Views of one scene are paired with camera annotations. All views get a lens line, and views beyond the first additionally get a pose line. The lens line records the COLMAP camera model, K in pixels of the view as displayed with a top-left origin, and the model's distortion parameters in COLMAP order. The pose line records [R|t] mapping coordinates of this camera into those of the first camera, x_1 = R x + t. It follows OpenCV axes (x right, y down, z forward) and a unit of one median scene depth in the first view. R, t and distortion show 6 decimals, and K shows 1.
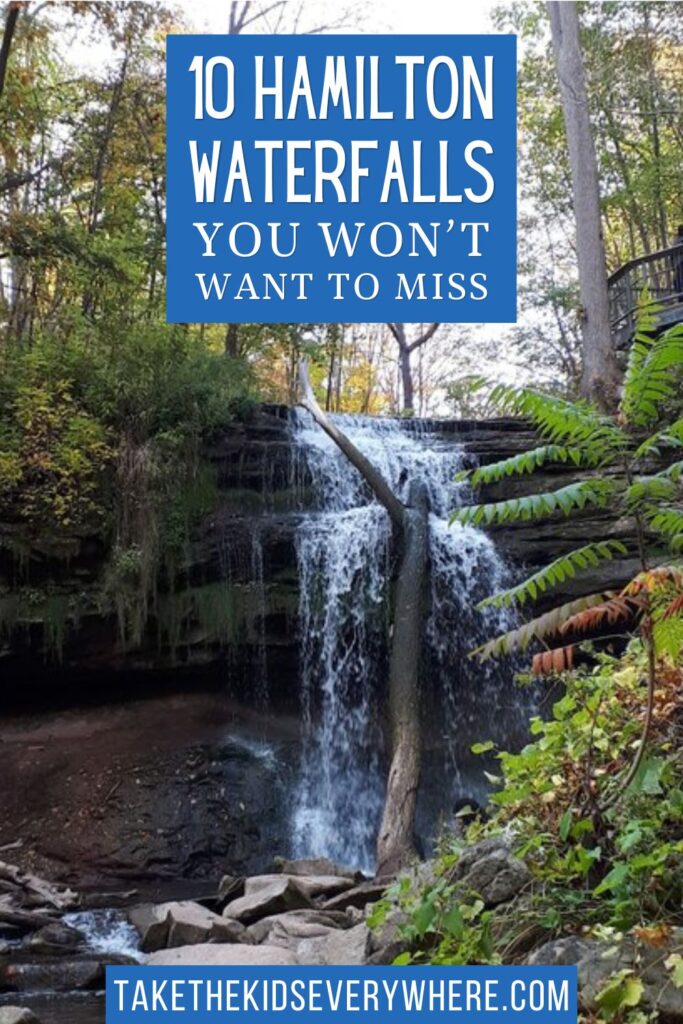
lens RADIAL K [[1575.8, 0, 341.5], [0, 1575.8, 512.0], [0, 0, 1]] dist [0.131082, 0.004313]
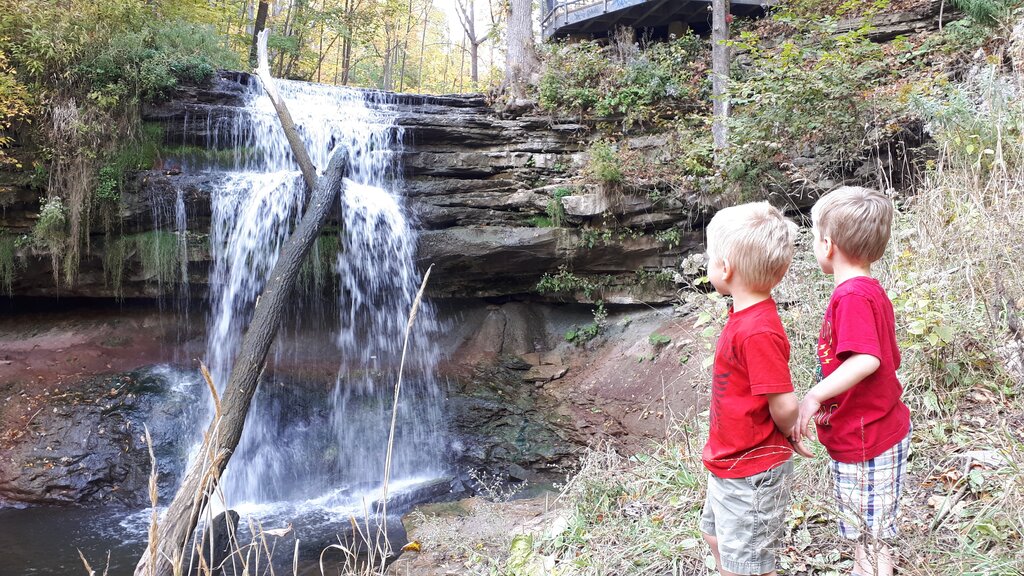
lens RADIAL K [[766.3, 0, 512.0], [0, 766.3, 288.0], [0, 0, 1]] dist [-0.000908, -0.002827]
pose [[0.998443, 0.051645, 0.021096, 0.162911], [-0.054793, 0.978916, 0.196779, -0.036406], [-0.010489, -0.197628, 0.980221, 0.434308]]
